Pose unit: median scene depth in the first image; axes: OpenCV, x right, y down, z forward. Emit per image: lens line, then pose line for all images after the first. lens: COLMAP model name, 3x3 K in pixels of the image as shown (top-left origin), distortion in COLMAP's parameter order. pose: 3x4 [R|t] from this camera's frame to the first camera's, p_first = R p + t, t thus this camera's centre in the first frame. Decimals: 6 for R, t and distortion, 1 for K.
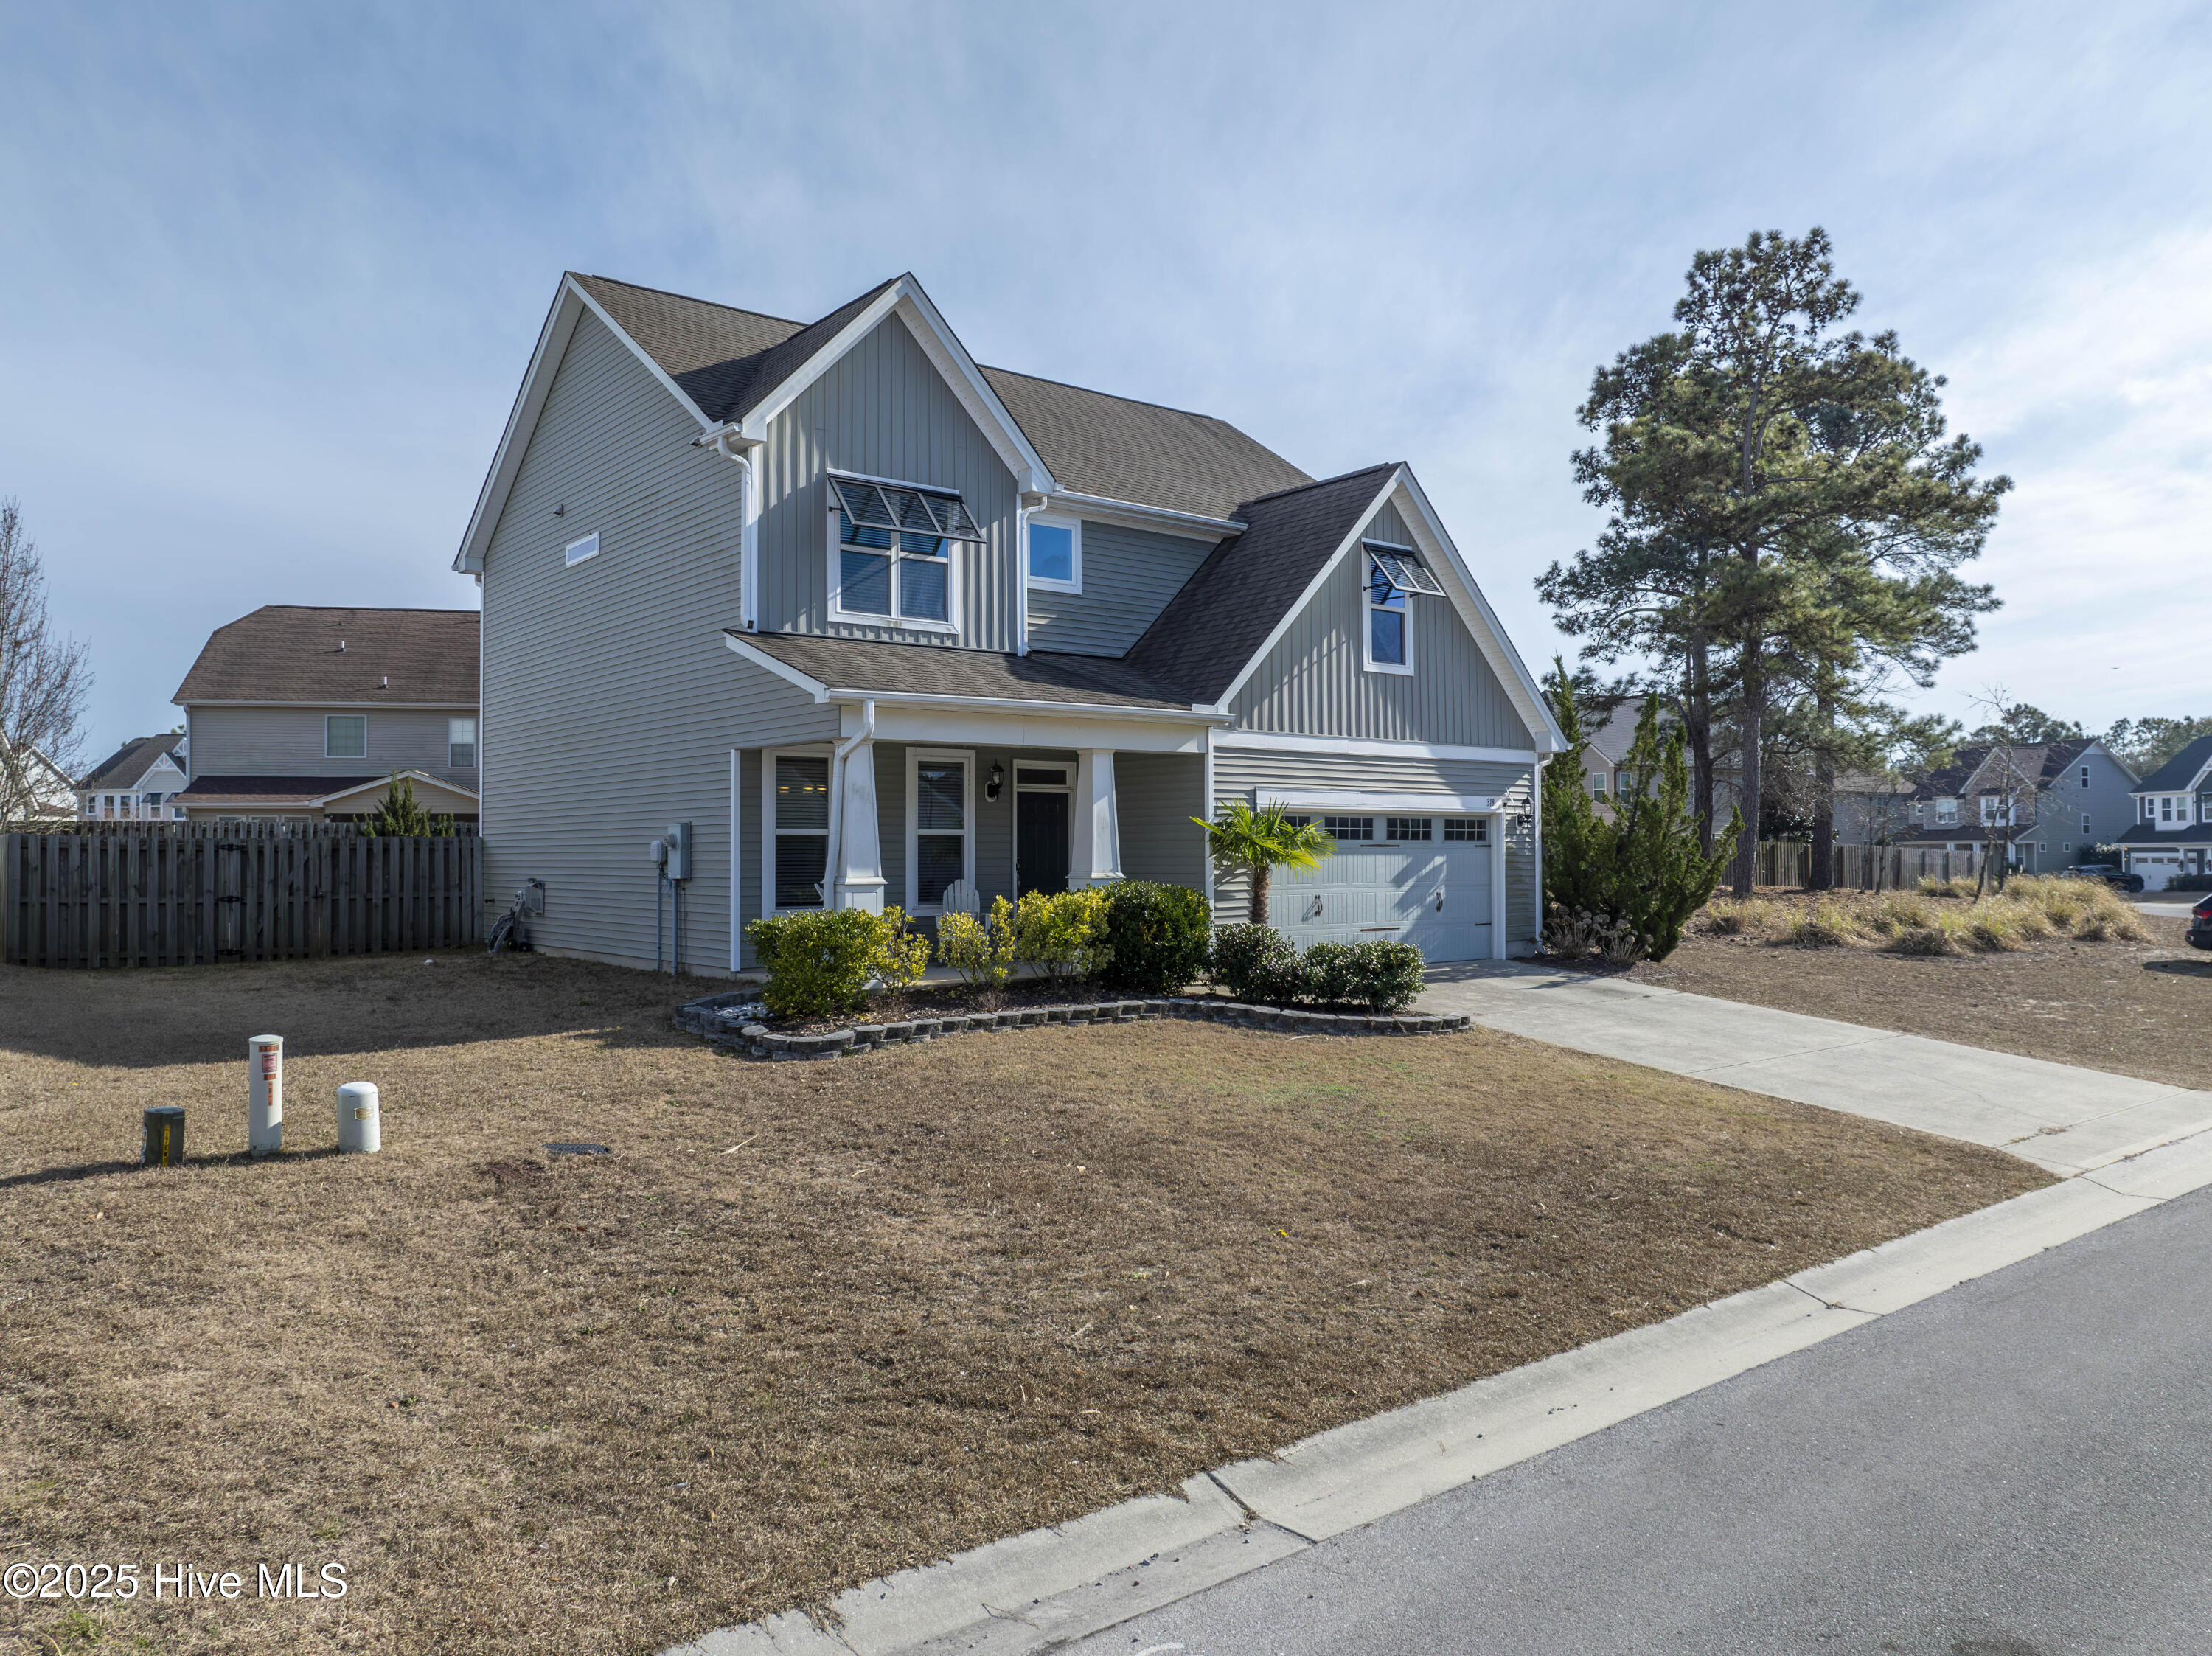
lens RADIAL K [[1573.8, 0, 1106.0], [0, 1573.8, 828.0], [0, 0, 1]] dist [-0.034388, -0.001531]
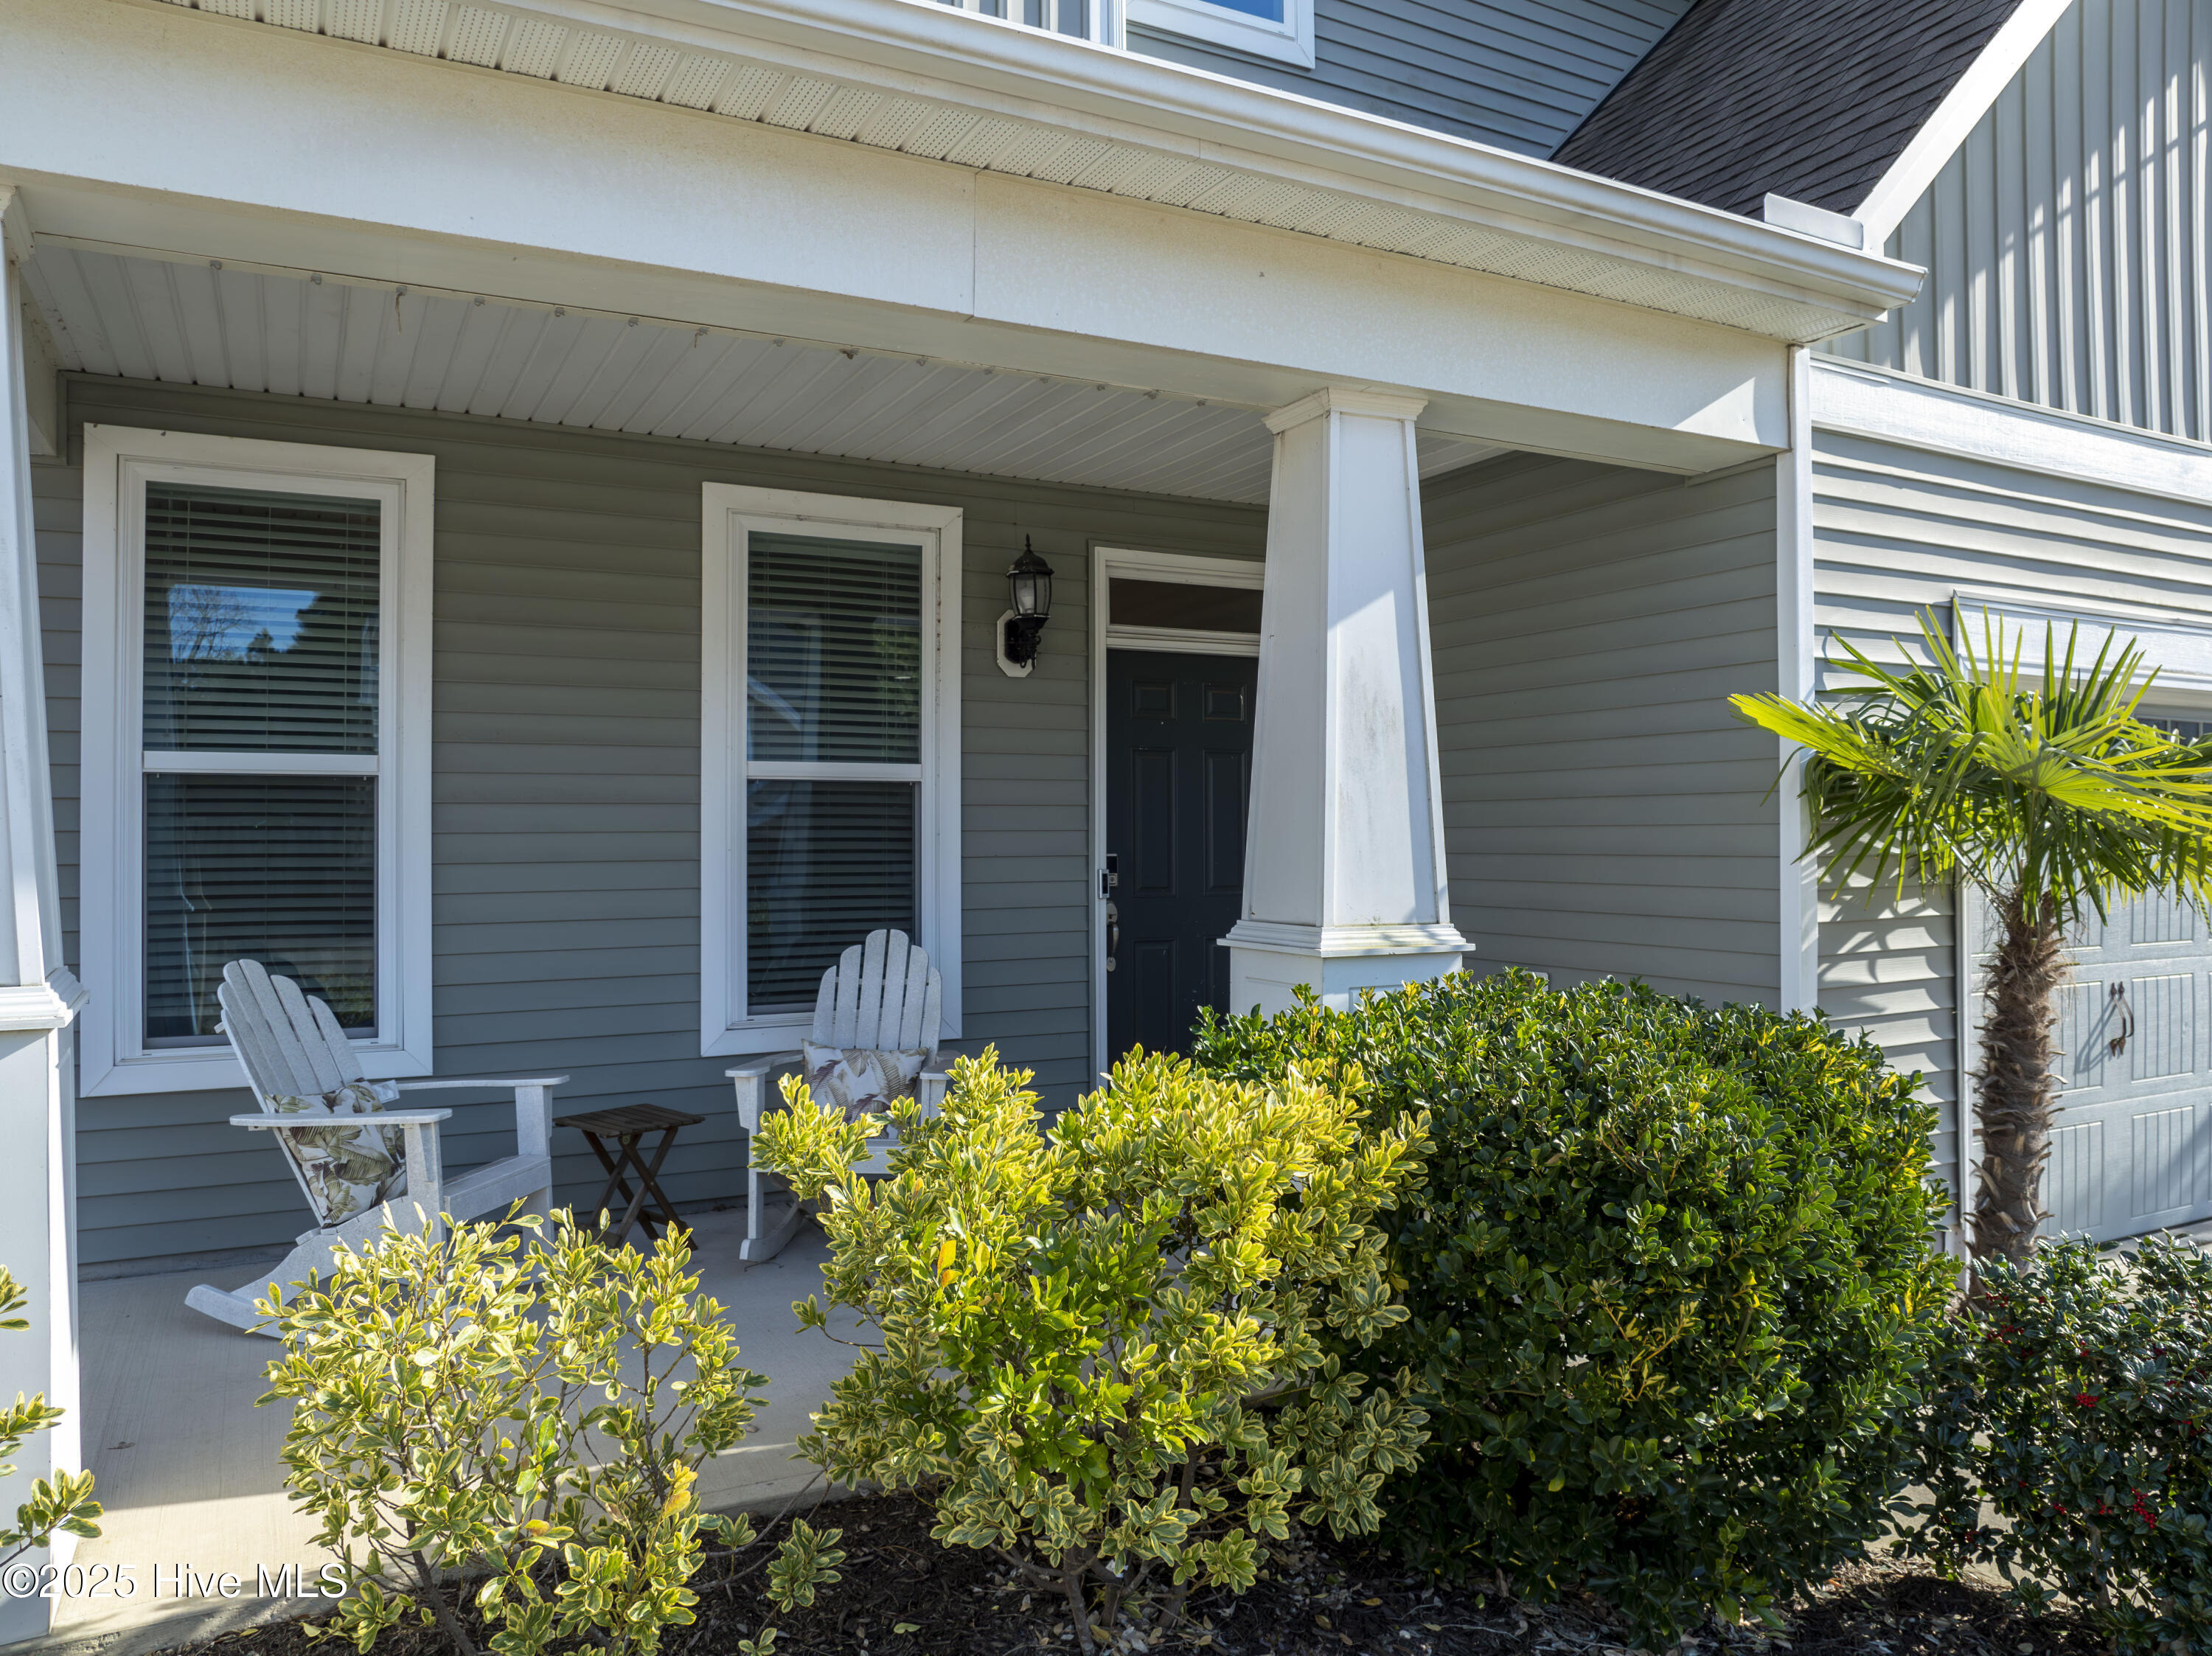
lens RADIAL K [[1573.8, 0, 1106.0], [0, 1573.8, 828.0], [0, 0, 1]] dist [-0.034388, -0.001531]
pose [[0.983152, -0.000506, -0.182789, 0.001595], [0.002625, 0.999932, 0.011350, 0.010421], [0.182771, -0.011639, 0.983087, 0.724295]]
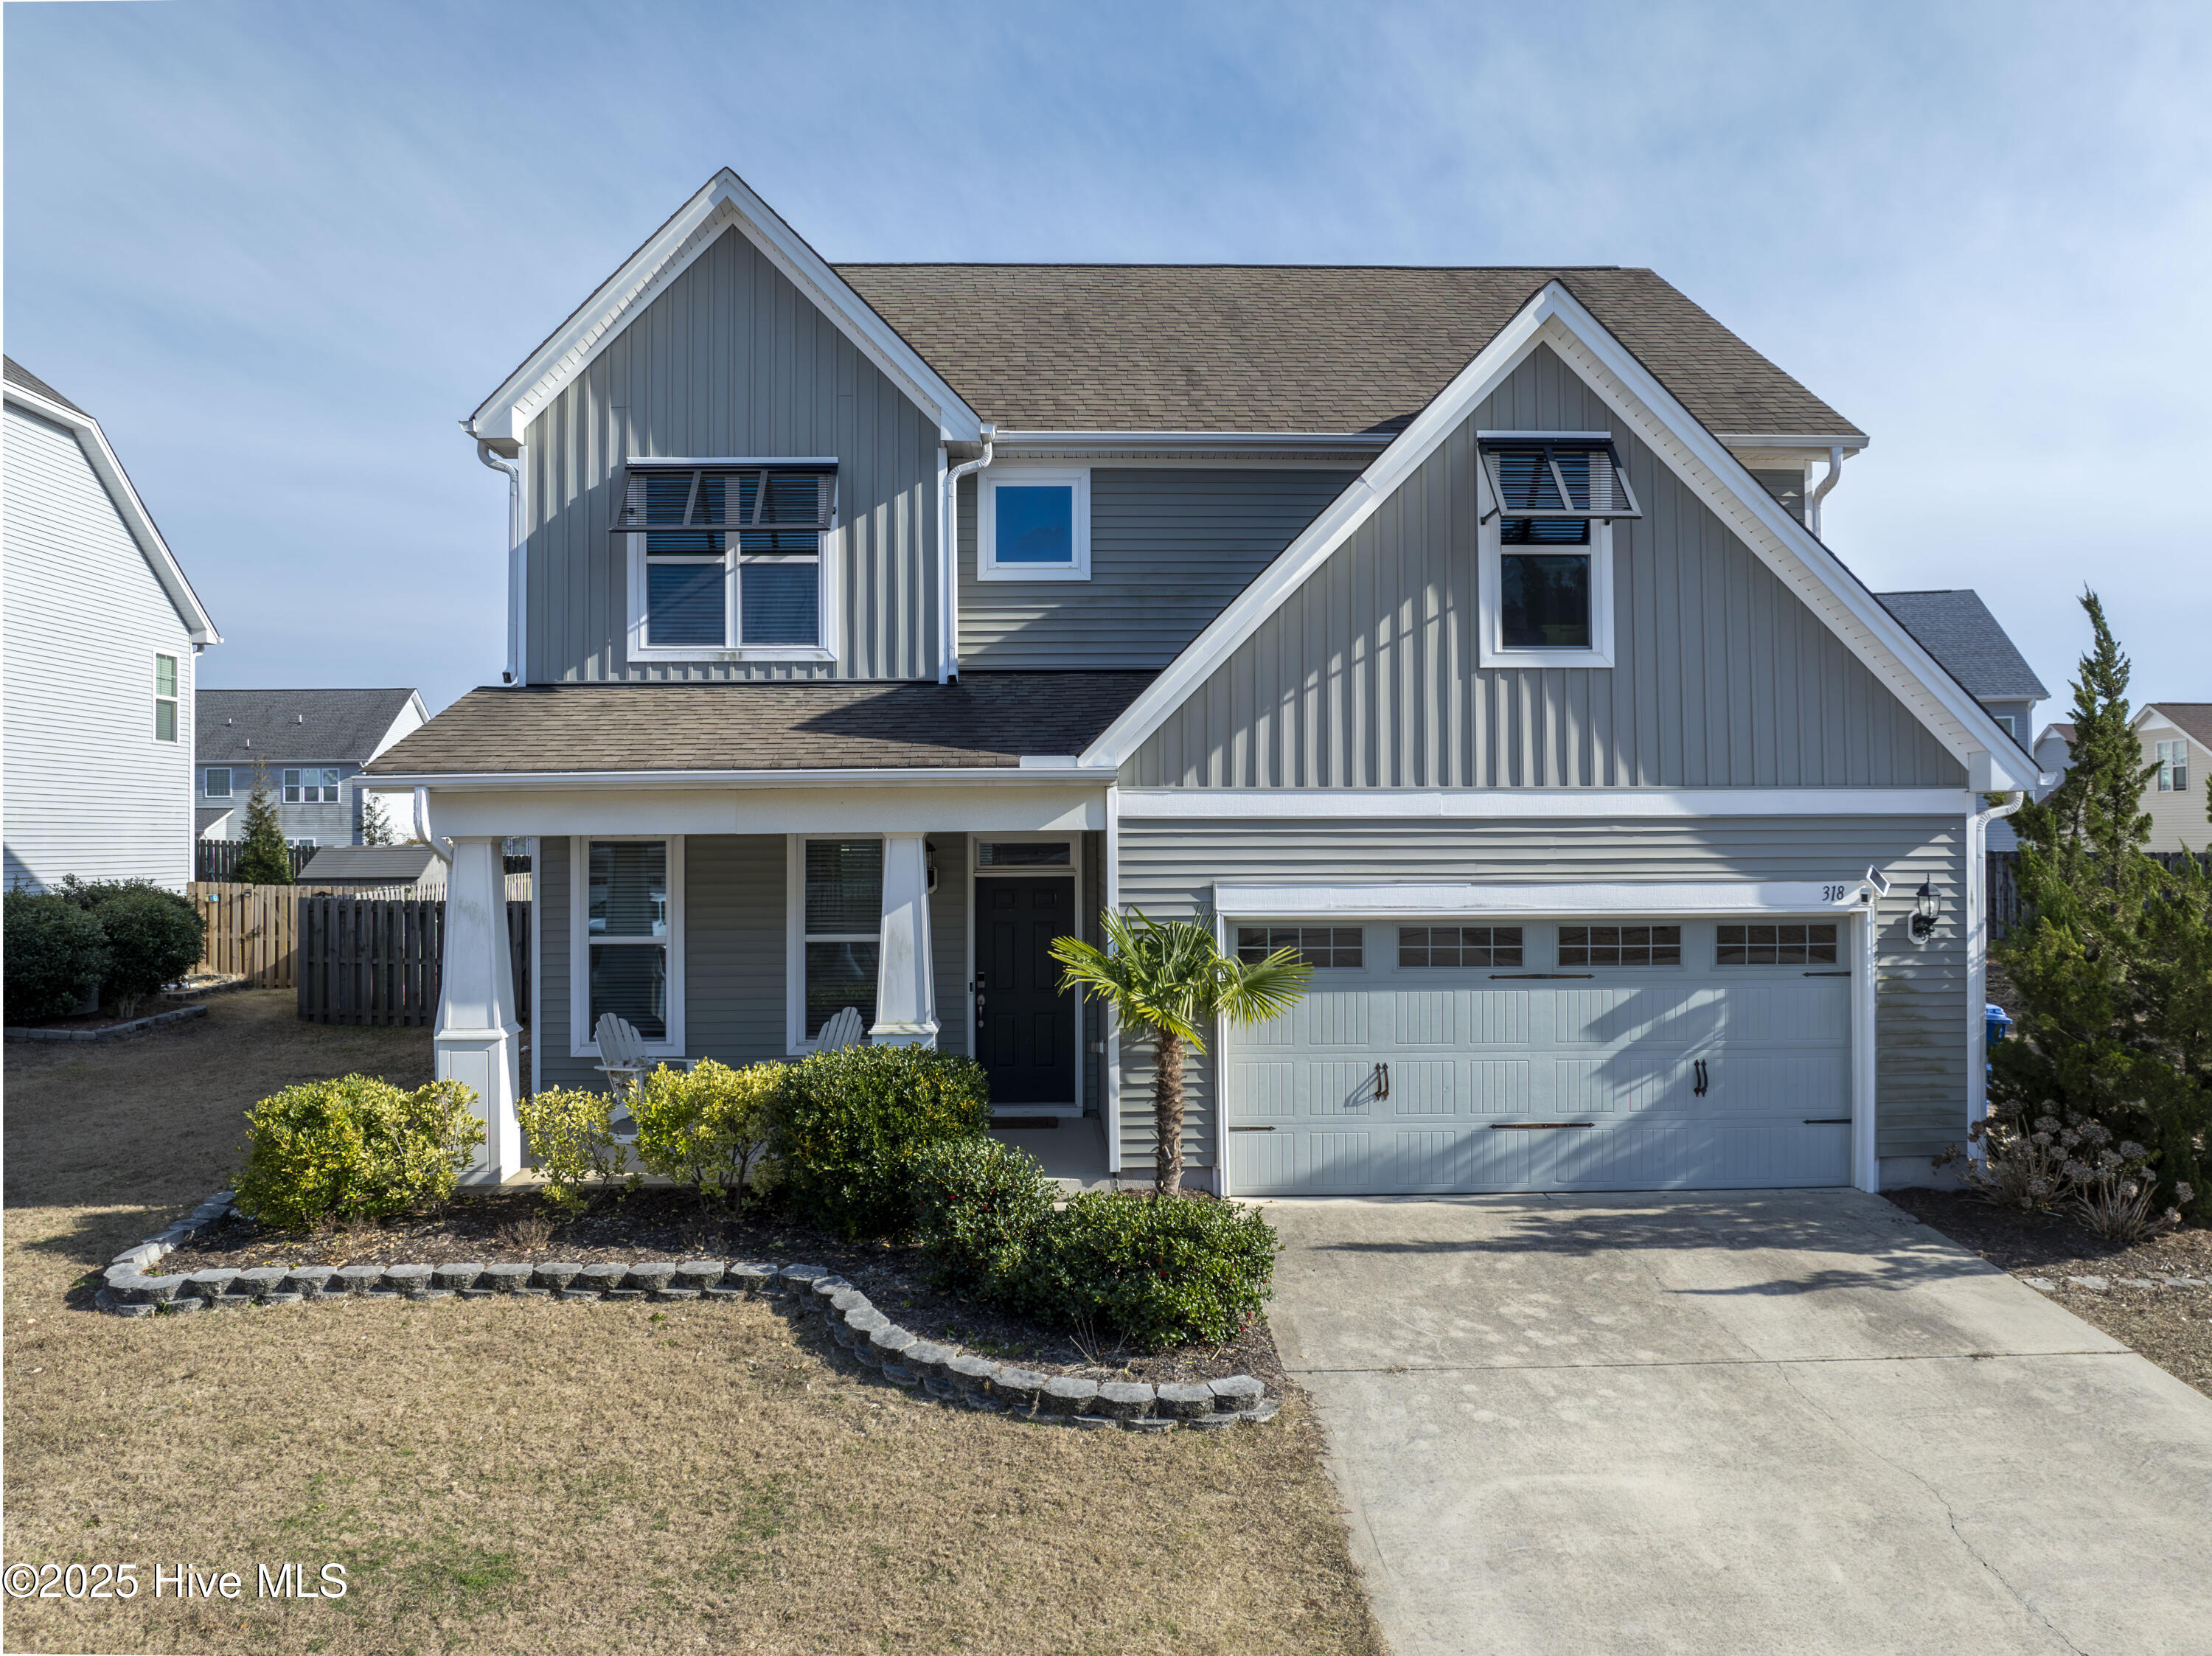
lens RADIAL K [[1579.3, 0, 1072.0], [0, 1579.3, 820.0], [0, 0, 1]] dist [-0.031848, -0.005287]
pose [[0.795904, -0.006655, -0.605386, 0.420422], [0.011767, 0.999921, 0.004479, -0.053959], [0.605308, -0.010688, 0.795920, 0.500531]]
